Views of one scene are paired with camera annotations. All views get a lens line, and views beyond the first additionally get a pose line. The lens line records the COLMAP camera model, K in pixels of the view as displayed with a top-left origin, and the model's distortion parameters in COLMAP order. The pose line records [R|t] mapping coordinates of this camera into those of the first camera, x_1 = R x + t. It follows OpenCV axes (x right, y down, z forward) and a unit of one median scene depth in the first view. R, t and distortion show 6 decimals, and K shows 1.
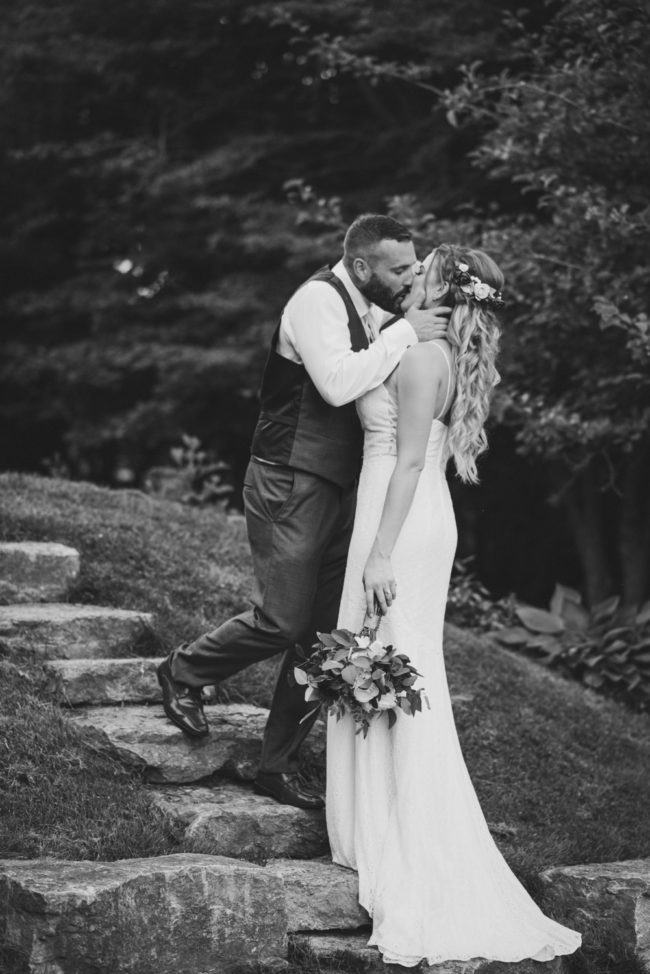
lens RADIAL K [[2326.3, 0, 321.9], [0, 2326.3, 466.8], [0, 0, 1]] dist [0.050723, 0.592205]
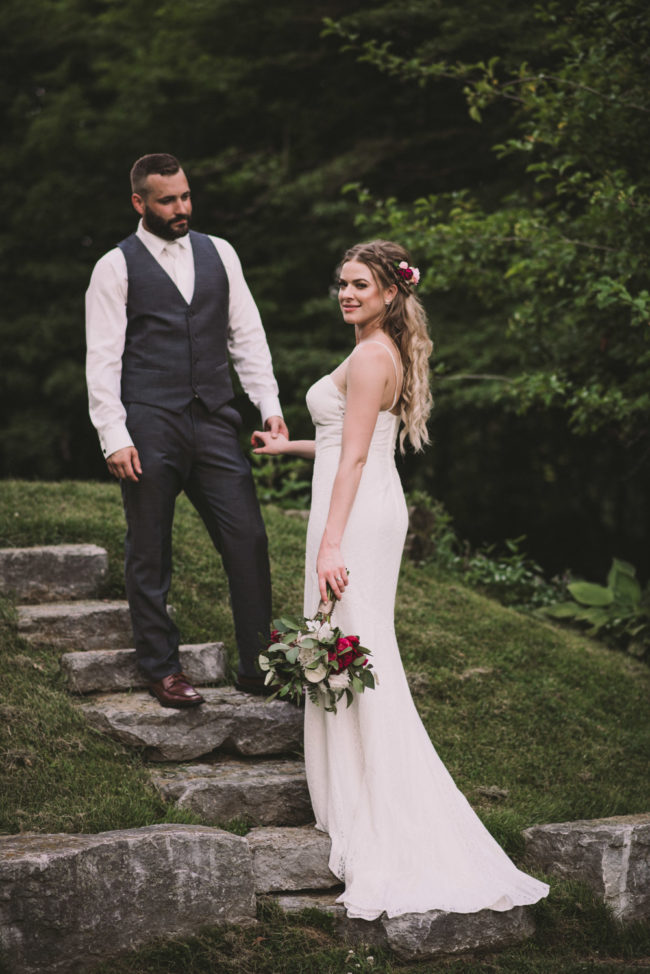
lens RADIAL K [[2326.3, 0, 321.9], [0, 2326.3, 466.8], [0, 0, 1]] dist [0.050723, 0.592205]
pose [[0.992398, -0.058828, -0.108099, 0.093879], [0.058753, 0.998265, -0.003882, 0.007005], [0.108140, -0.002499, 0.994133, -0.038342]]
